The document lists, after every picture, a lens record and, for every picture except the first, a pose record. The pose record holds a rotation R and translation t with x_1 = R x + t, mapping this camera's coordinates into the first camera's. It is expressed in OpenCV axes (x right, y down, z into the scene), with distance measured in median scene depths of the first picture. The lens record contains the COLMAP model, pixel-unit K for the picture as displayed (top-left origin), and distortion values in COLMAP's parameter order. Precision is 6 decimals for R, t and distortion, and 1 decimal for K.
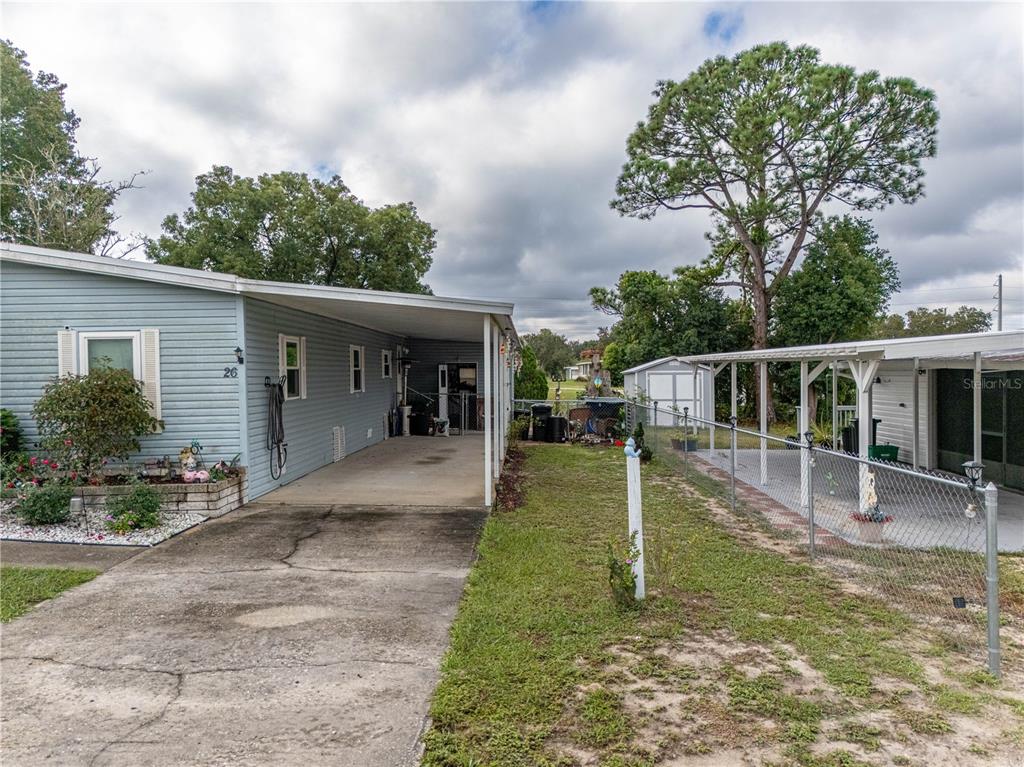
lens RADIAL K [[733.2, 0, 512.0], [0, 733.2, 383.5], [0, 0, 1]] dist [0.073993, -0.021023]
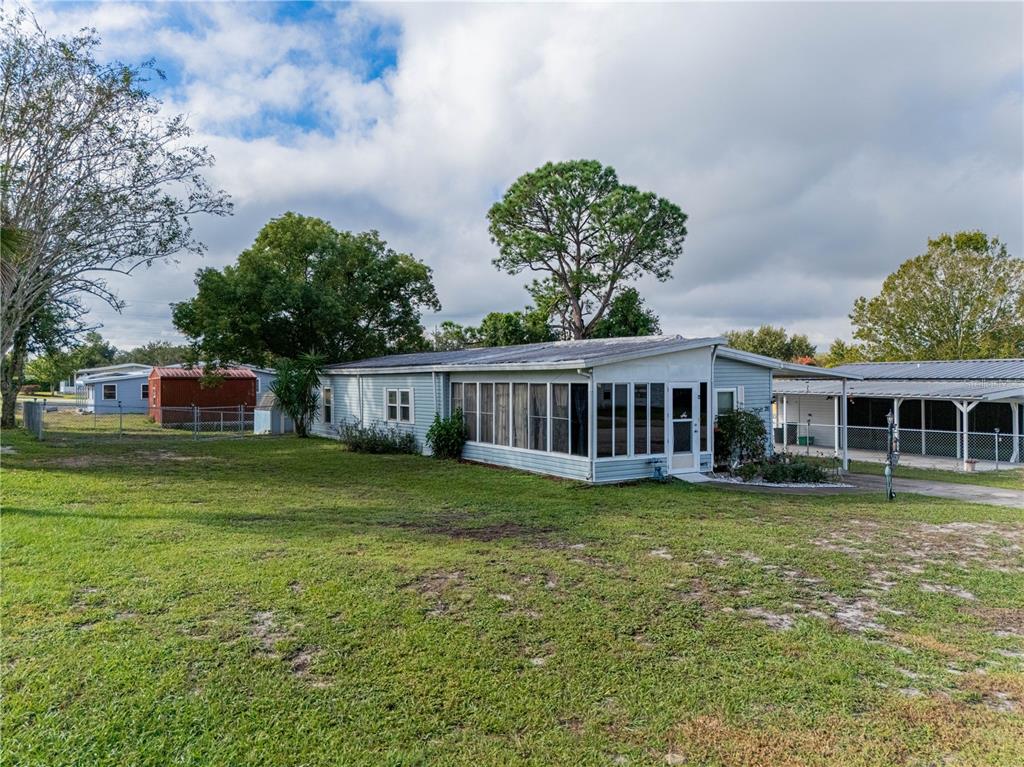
lens RADIAL K [[733.2, 0, 512.0], [0, 733.2, 383.5], [0, 0, 1]] dist [0.073993, -0.021023]
pose [[0.832496, 0.003047, 0.554022, -0.564683], [0.004938, 0.999904, -0.012918, -0.016589], [-0.554008, 0.013490, 0.832402, -0.071339]]
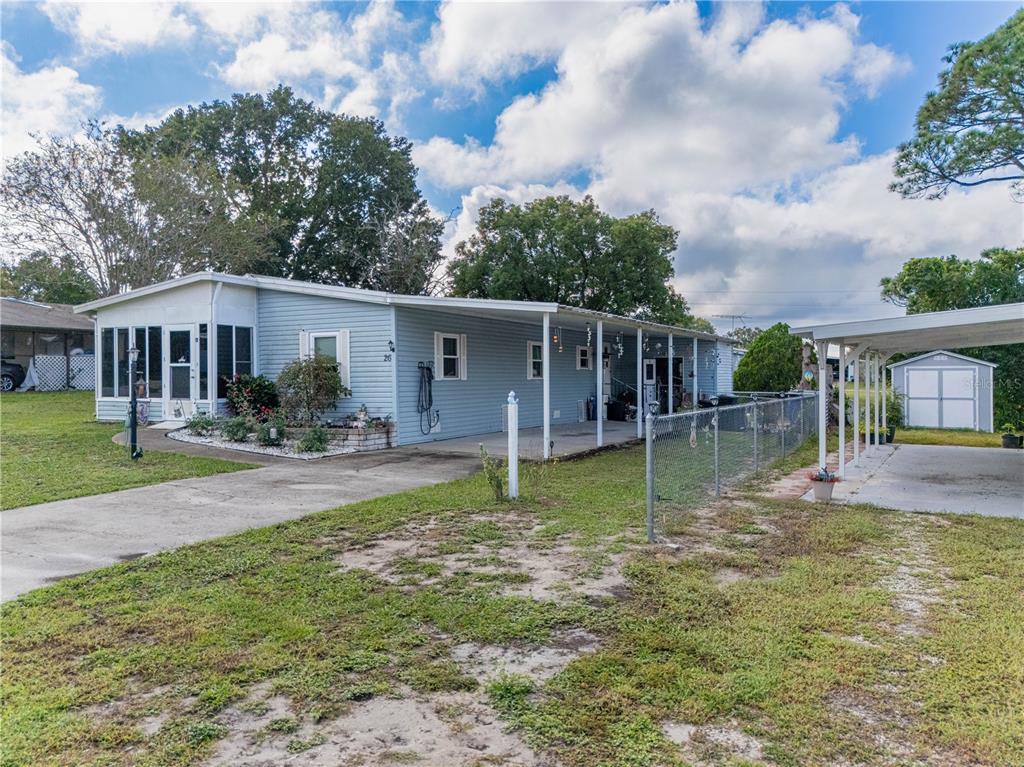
lens RADIAL K [[742.5, 0, 519.4], [0, 742.5, 382.8], [0, 0, 1]] dist [0.098386, -0.065547]
pose [[0.898892, 0.009597, -0.438065, 0.141655], [-0.011760, 0.999928, -0.002225, 0.009765], [0.438012, 0.007151, 0.898941, -0.061256]]
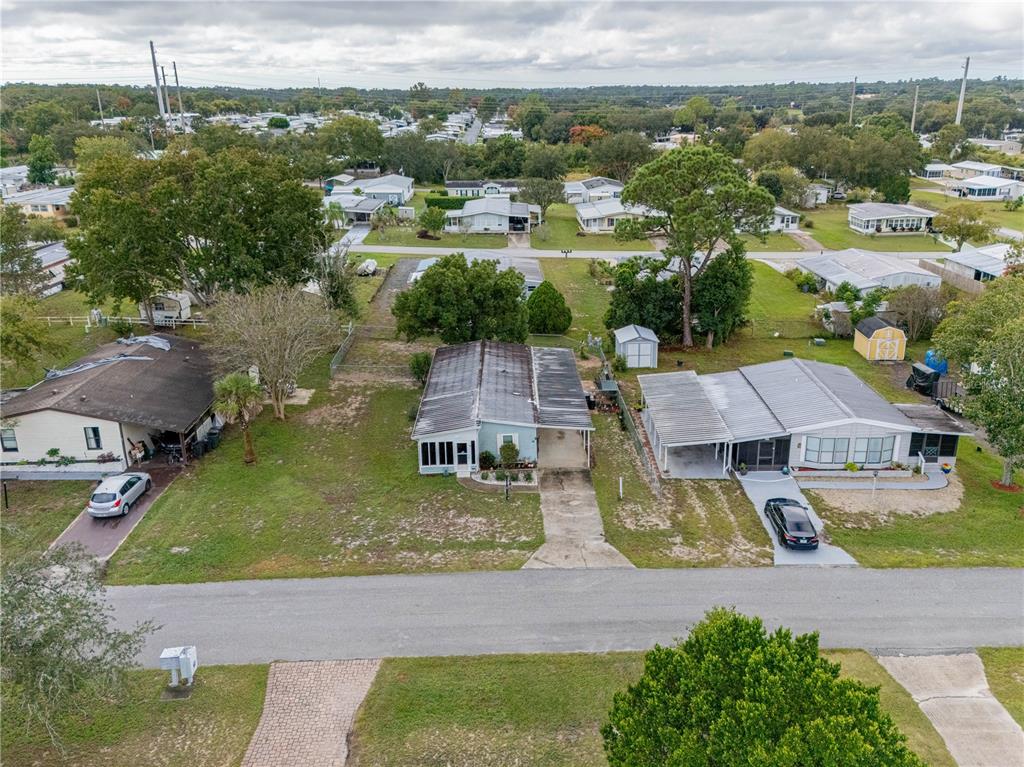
lens RADIAL K [[733.2, 0, 512.0], [0, 733.2, 383.5], [0, 0, 1]] dist [0.073993, -0.021023]
pose [[0.999505, -0.022561, 0.021921, -0.168255], [0.014285, 0.946392, 0.322706, -0.508780], [-0.028027, -0.322233, 0.946245, -0.886490]]
